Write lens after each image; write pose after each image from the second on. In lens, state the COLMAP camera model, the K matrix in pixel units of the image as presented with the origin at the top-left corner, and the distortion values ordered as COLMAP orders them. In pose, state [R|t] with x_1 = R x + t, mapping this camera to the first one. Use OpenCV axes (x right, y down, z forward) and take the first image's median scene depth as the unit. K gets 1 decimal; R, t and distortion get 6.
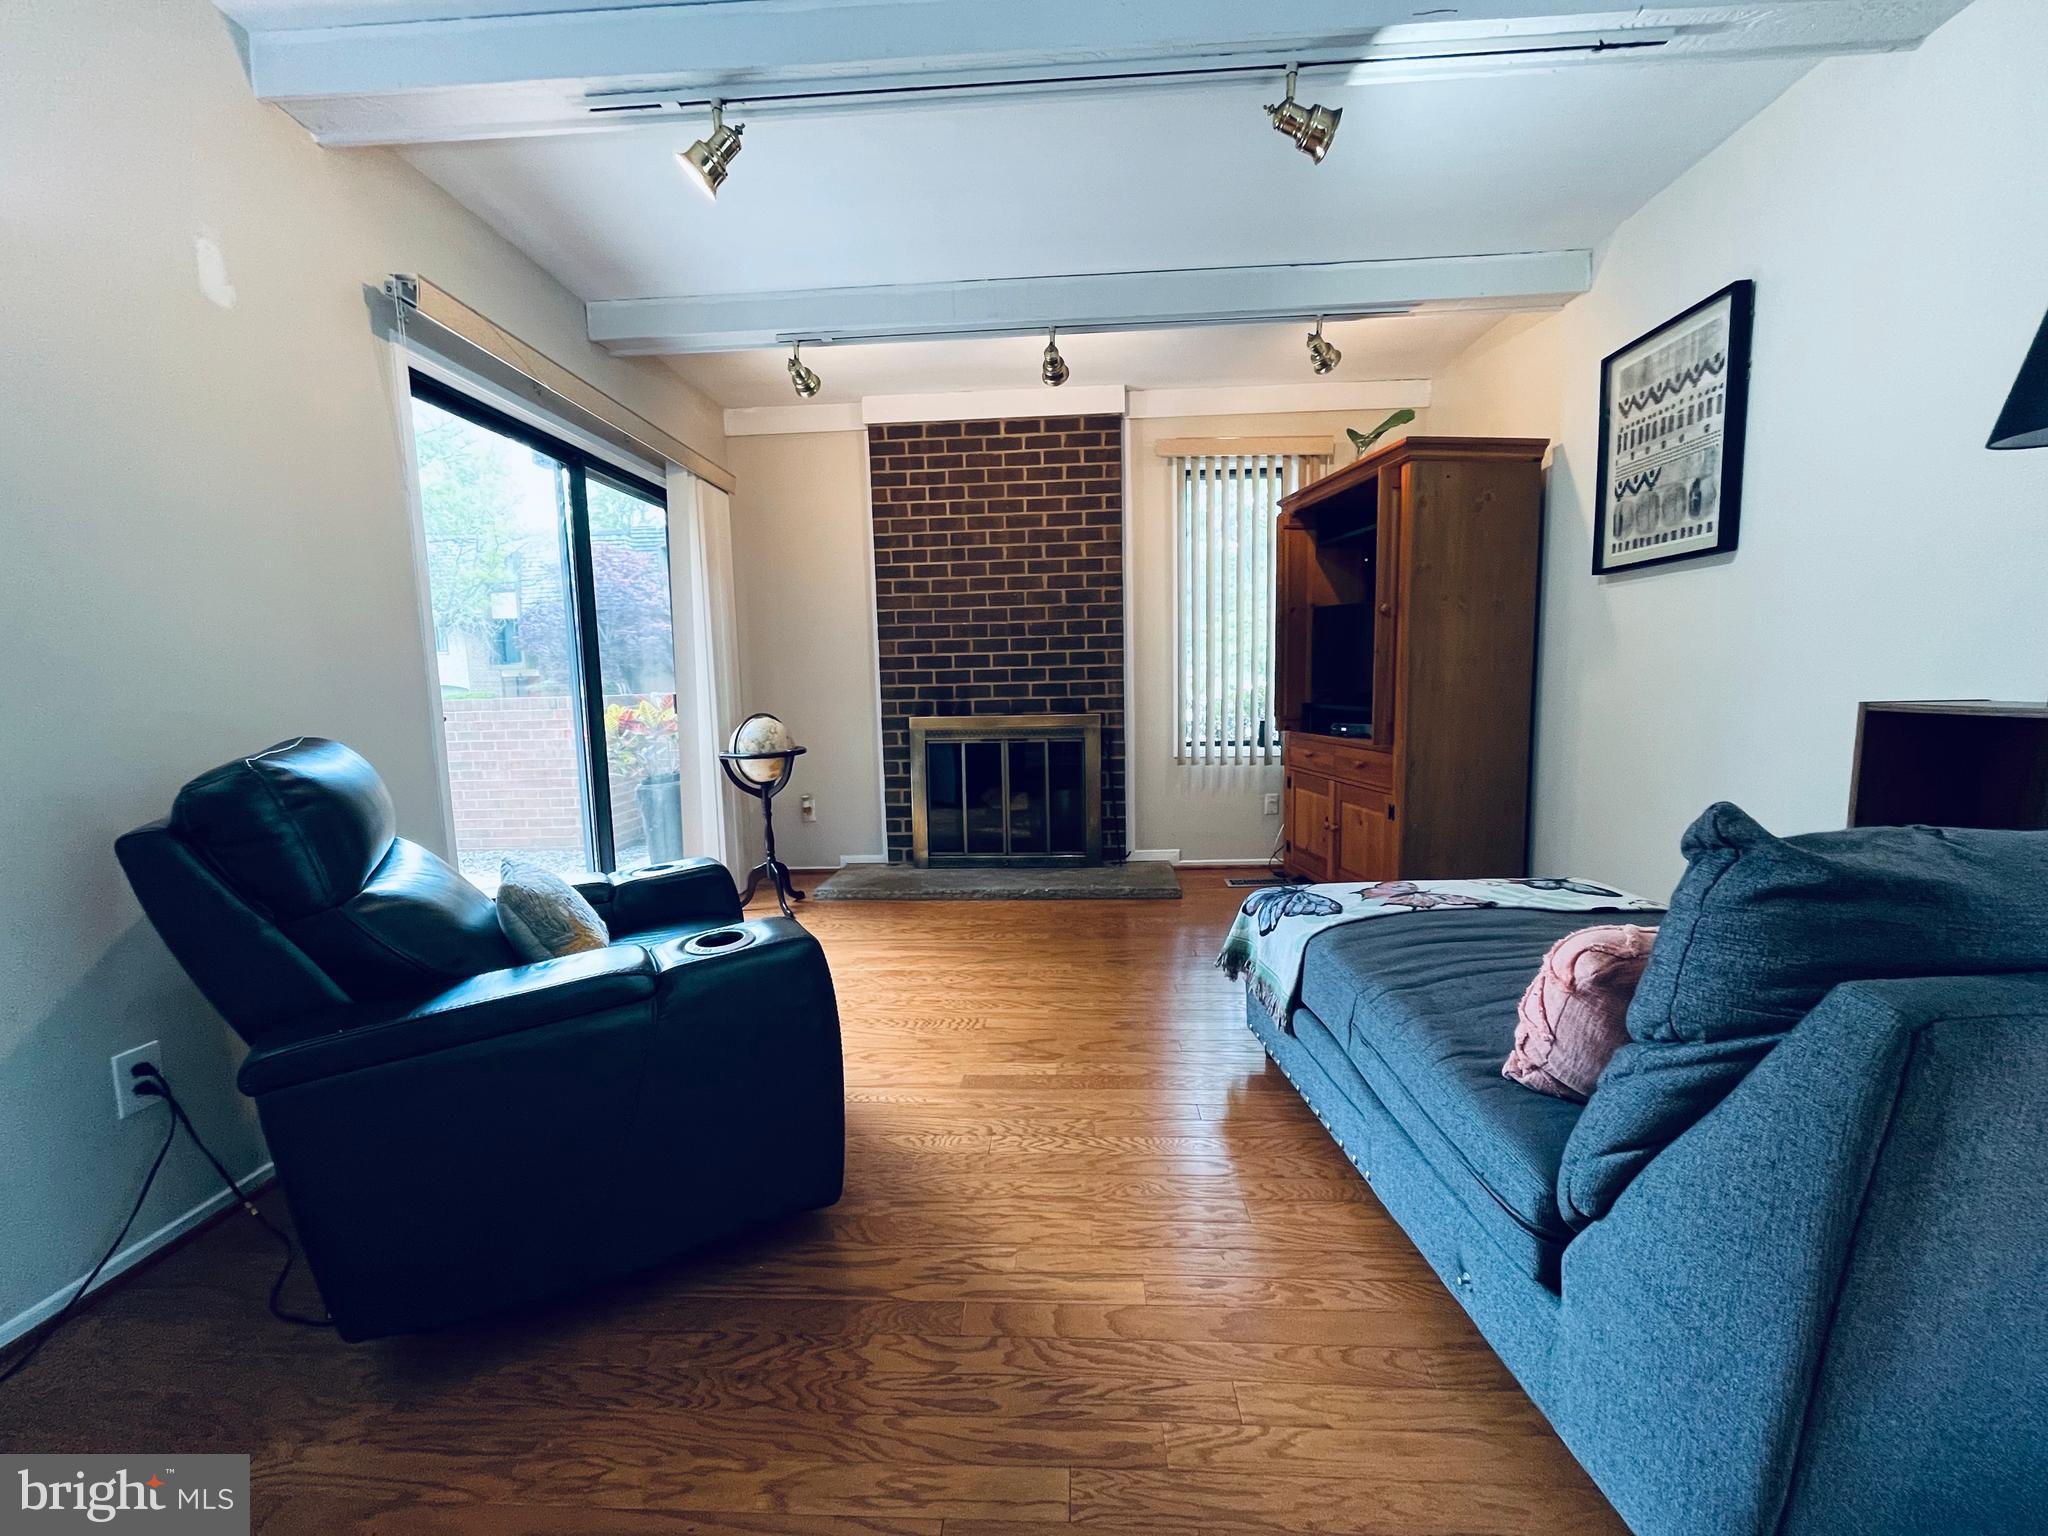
lens RADIAL K [[825.3, 0, 1024.3], [0, 825.3, 768.3], [0, 0, 1]] dist [-0.003476, 0.000044]
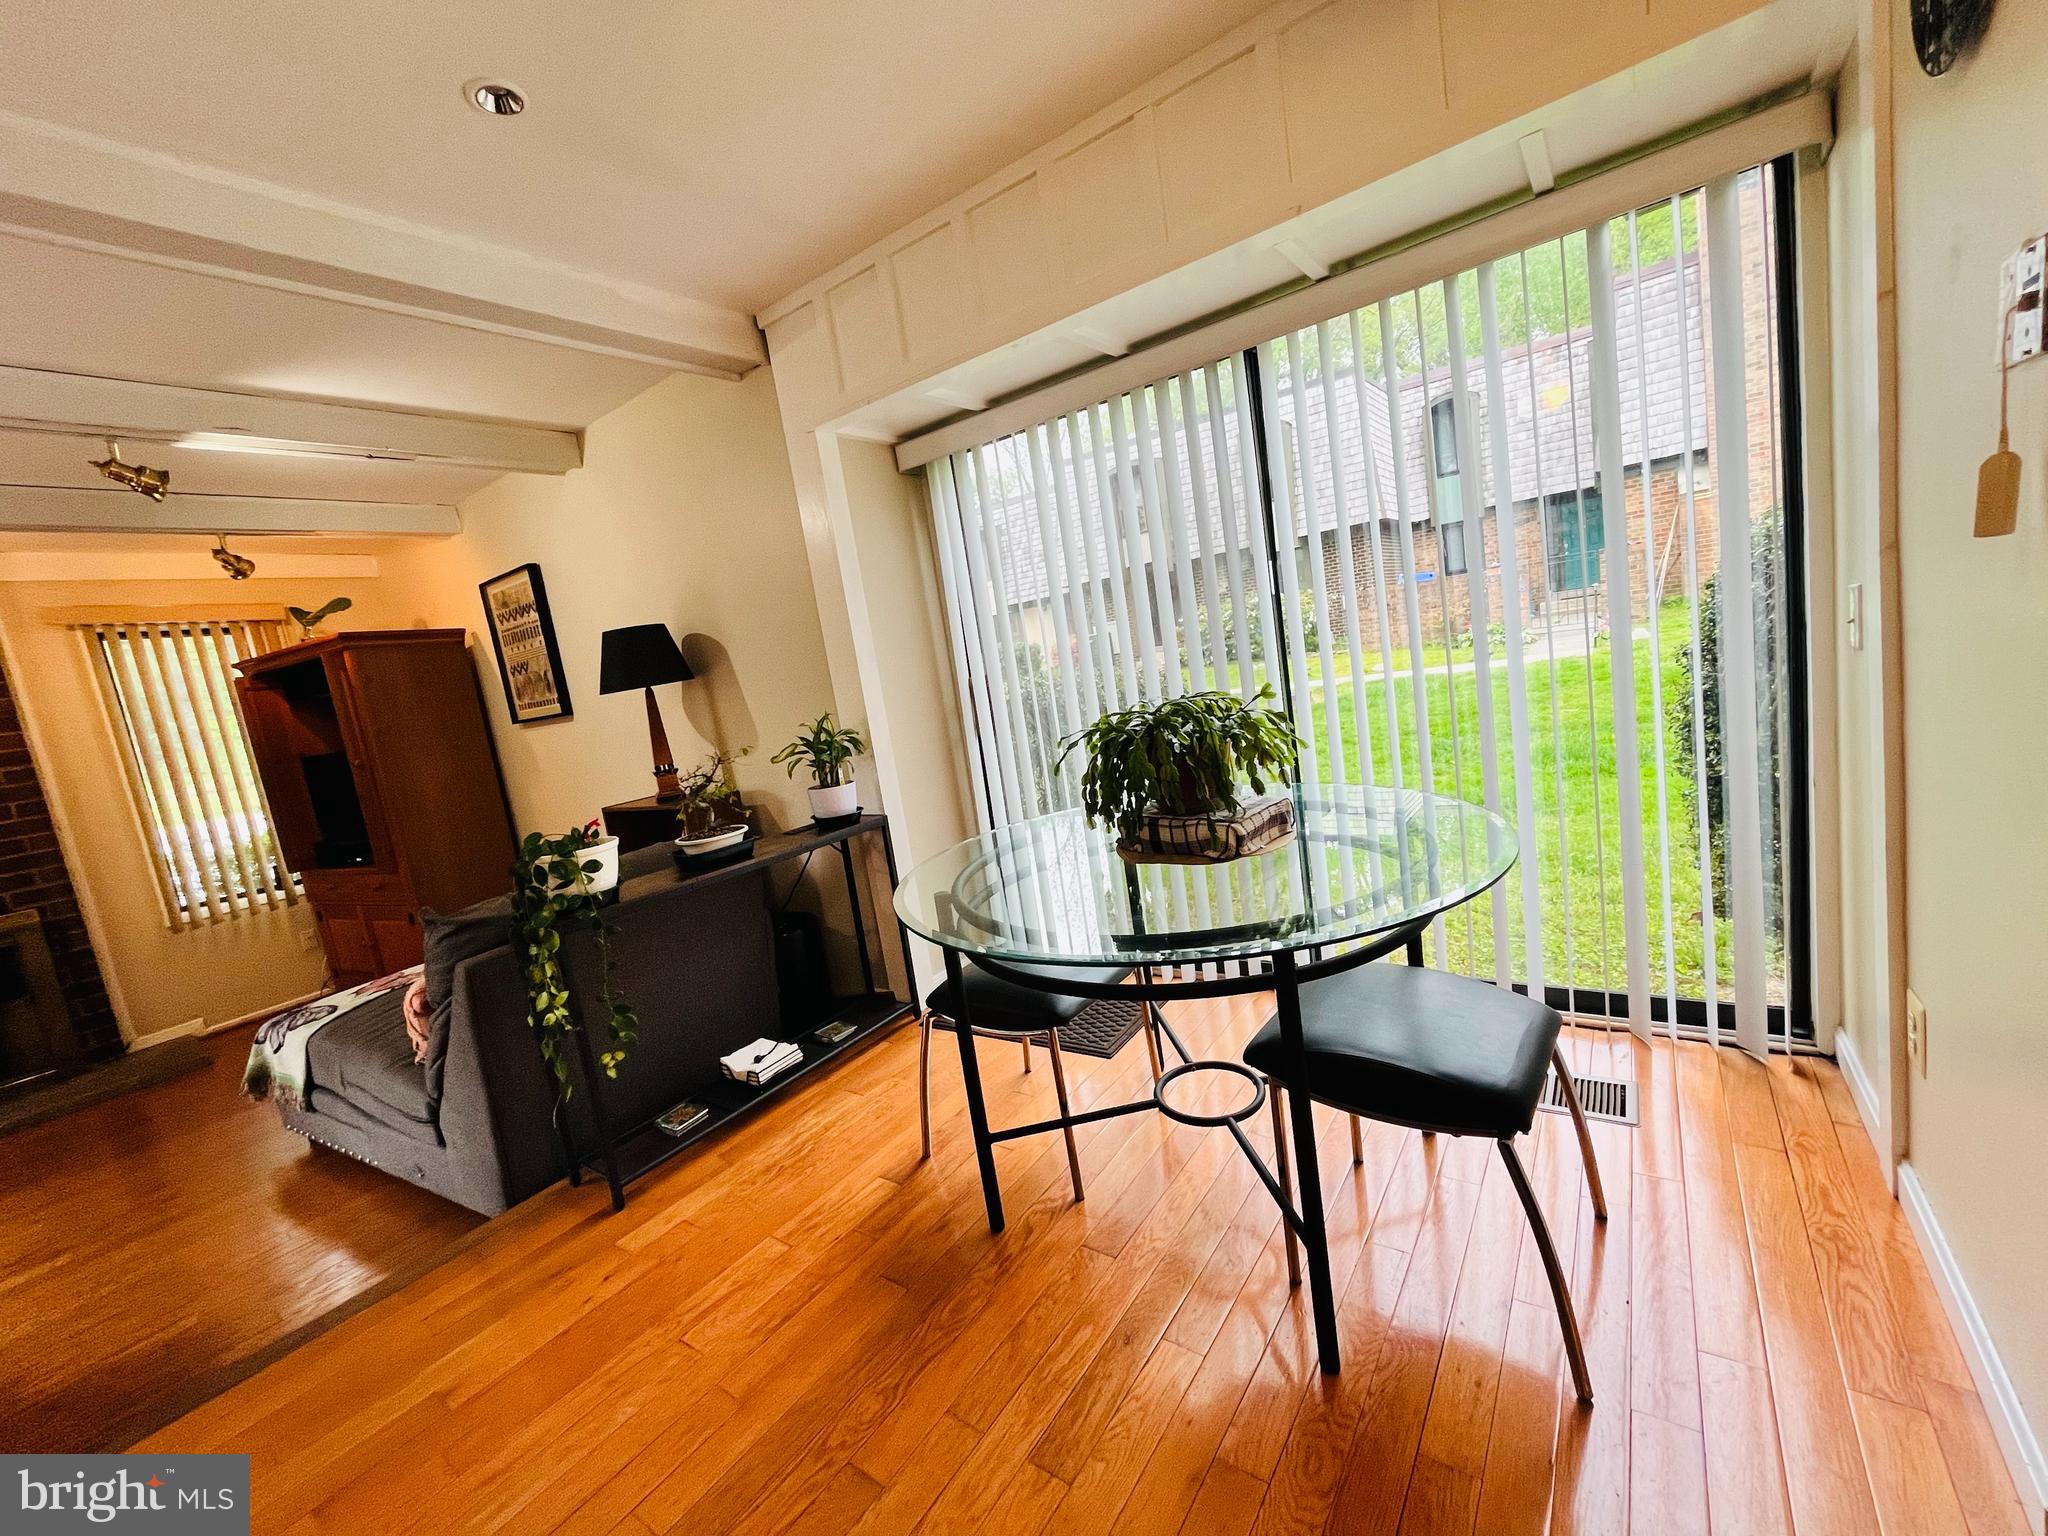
lens RADIAL K [[825.3, 0, 1023.4], [0, 825.3, 773.0], [0, 0, 1]] dist [-0.003476, 0.000044]
pose [[0.546356, -0.173269, 0.819435, -0.036481], [0.226239, 0.972529, 0.054797, -0.021374], [-0.806419, 0.155449, 0.570547, -0.529924]]
